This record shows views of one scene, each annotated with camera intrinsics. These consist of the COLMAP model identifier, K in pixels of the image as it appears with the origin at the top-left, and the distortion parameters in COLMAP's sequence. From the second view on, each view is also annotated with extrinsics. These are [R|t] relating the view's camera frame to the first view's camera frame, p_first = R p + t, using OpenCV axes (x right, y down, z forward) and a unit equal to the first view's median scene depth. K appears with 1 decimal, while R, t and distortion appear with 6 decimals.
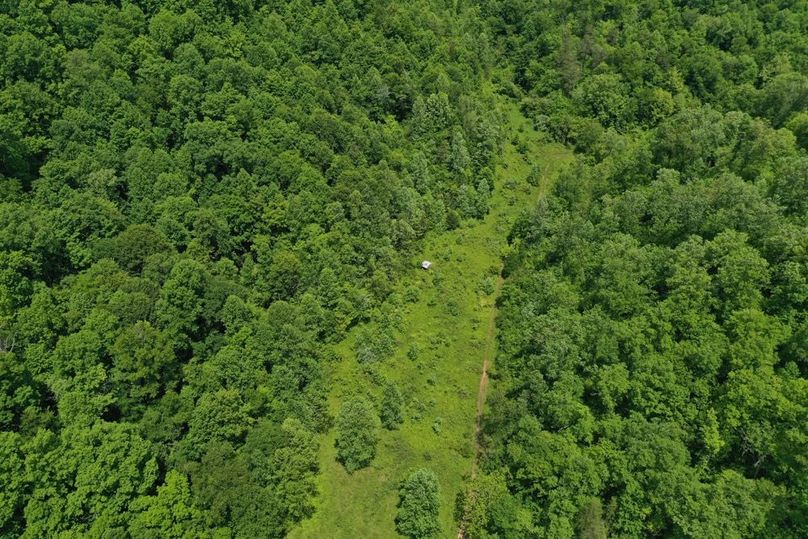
lens RADIAL K [[639.3, 0, 404.0], [0, 639.3, 269.5], [0, 0, 1]] dist [-0.011747, 0.010118]
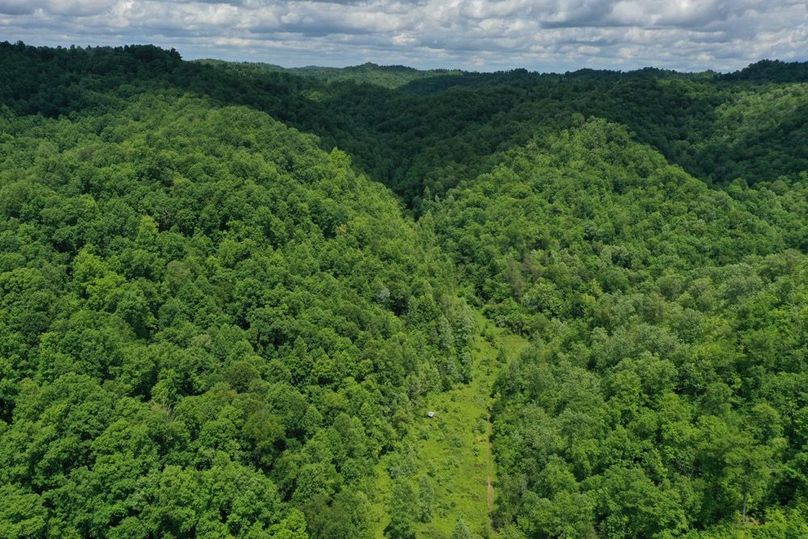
lens RADIAL K [[639.3, 0, 404.0], [0, 639.3, 269.5], [0, 0, 1]] dist [-0.011747, 0.010118]
pose [[0.995063, -0.025392, 0.095942, -0.128576], [0.061104, 0.918510, -0.390649, 0.212891], [-0.078205, 0.394582, 0.915527, -0.265888]]
